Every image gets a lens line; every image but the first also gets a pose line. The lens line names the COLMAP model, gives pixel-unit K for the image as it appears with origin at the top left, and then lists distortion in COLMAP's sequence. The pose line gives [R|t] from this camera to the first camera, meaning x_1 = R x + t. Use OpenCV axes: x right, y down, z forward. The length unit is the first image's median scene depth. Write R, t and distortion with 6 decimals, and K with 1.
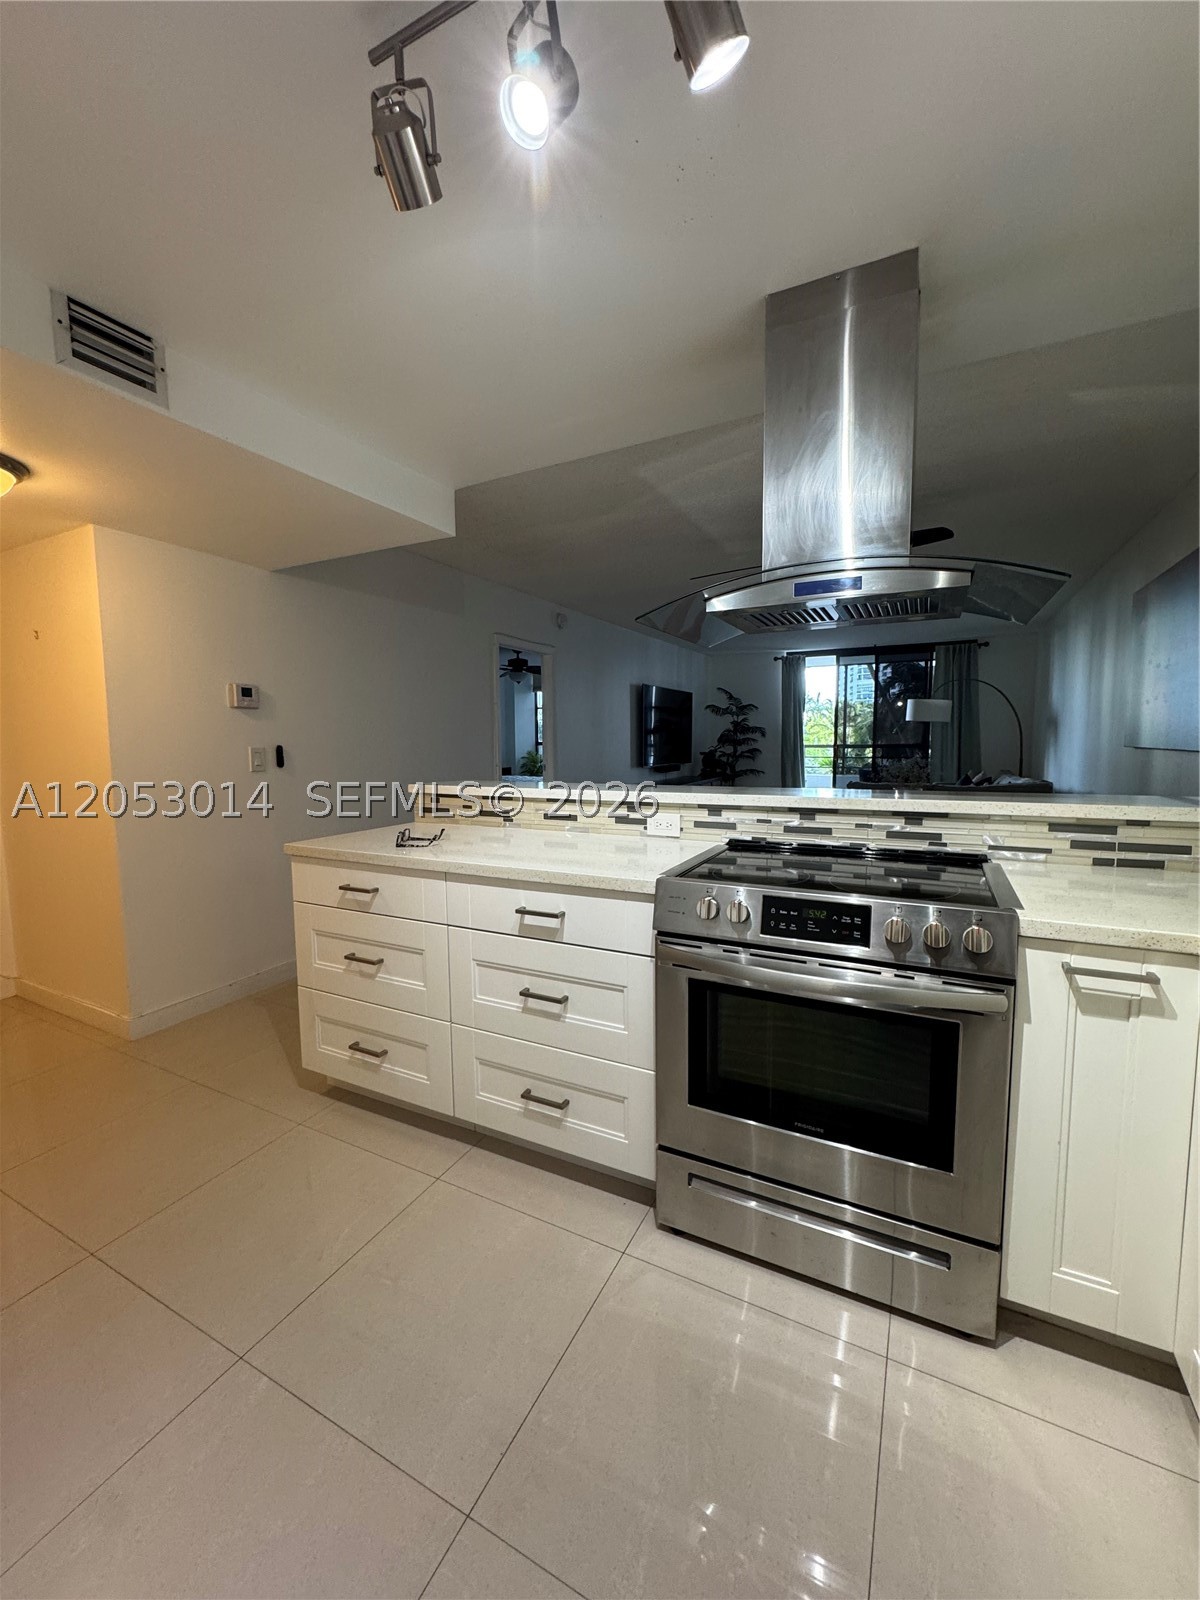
lens RADIAL K [[635.4, 0, 600.0], [0, 635.4, 800.0], [0, 0, 1]] dist [-0.004984, -0.000164]
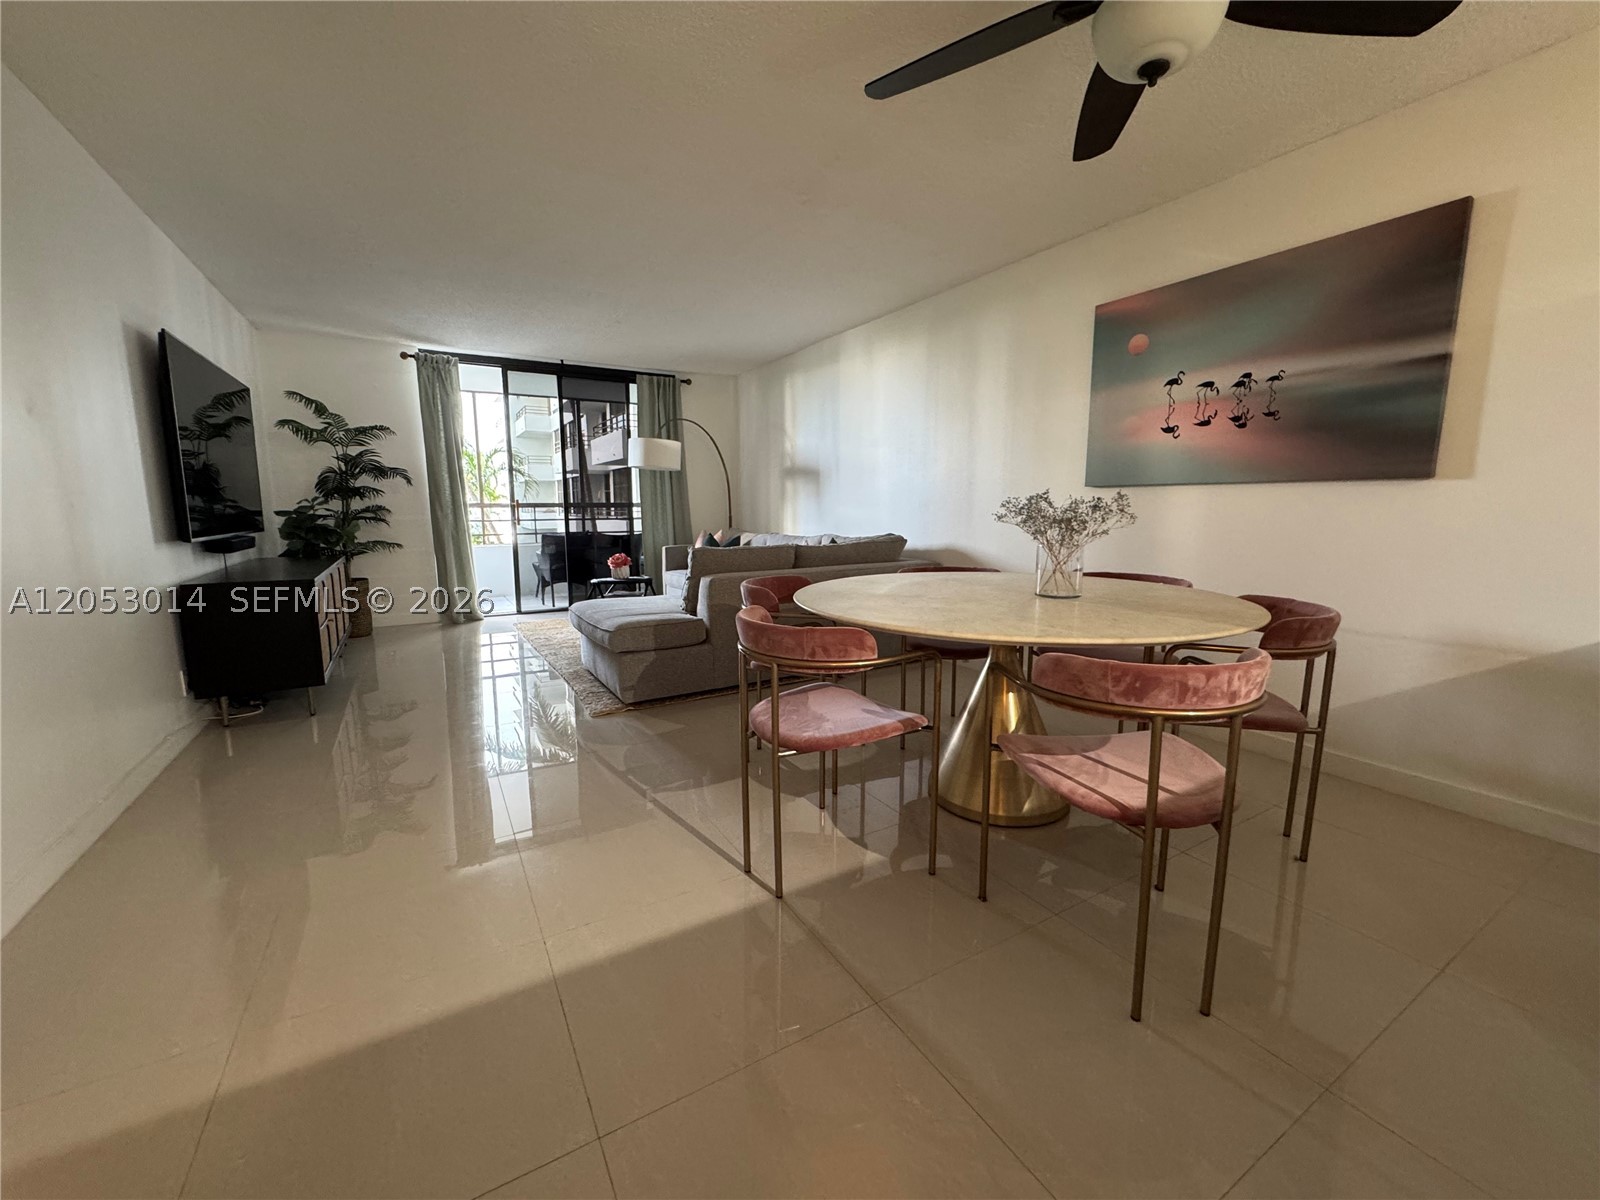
lens RADIAL K [[635.4, 0, 800.0], [0, 635.4, 600.0], [0, 0, 1]] dist [-0.004984, -0.000164]
pose [[0.525015, -0.119356, 0.842682, -0.251949], [0.078278, 0.992693, 0.091835, -0.066481], [-0.847486, 0.017749, 0.530522, 1.462240]]
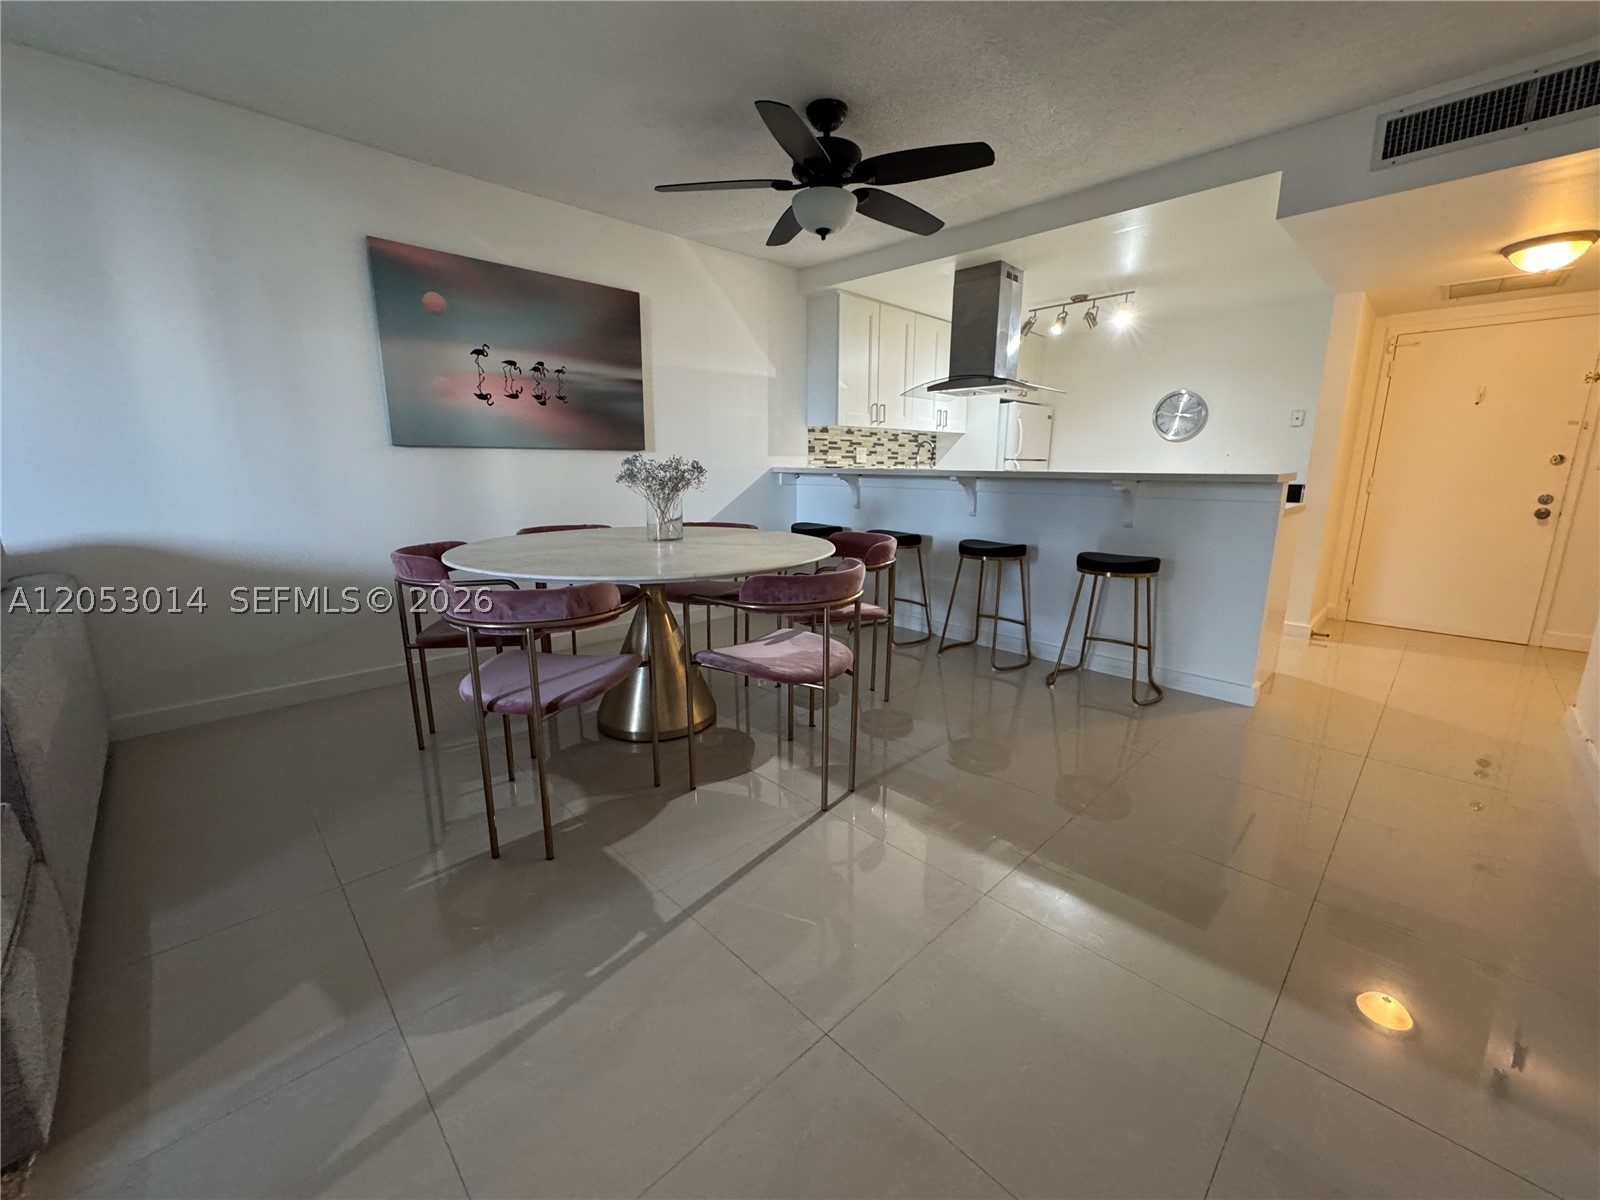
lens RADIAL K [[635.4, 0, 800.0], [0, 635.4, 600.0], [0, 0, 1]] dist [-0.004984, -0.000164]
pose [[-0.951195, -0.062152, 0.302268, 0.142263], [0.031350, 0.954978, 0.295015, -0.194811], [-0.306995, 0.290093, -0.906422, 2.696941]]
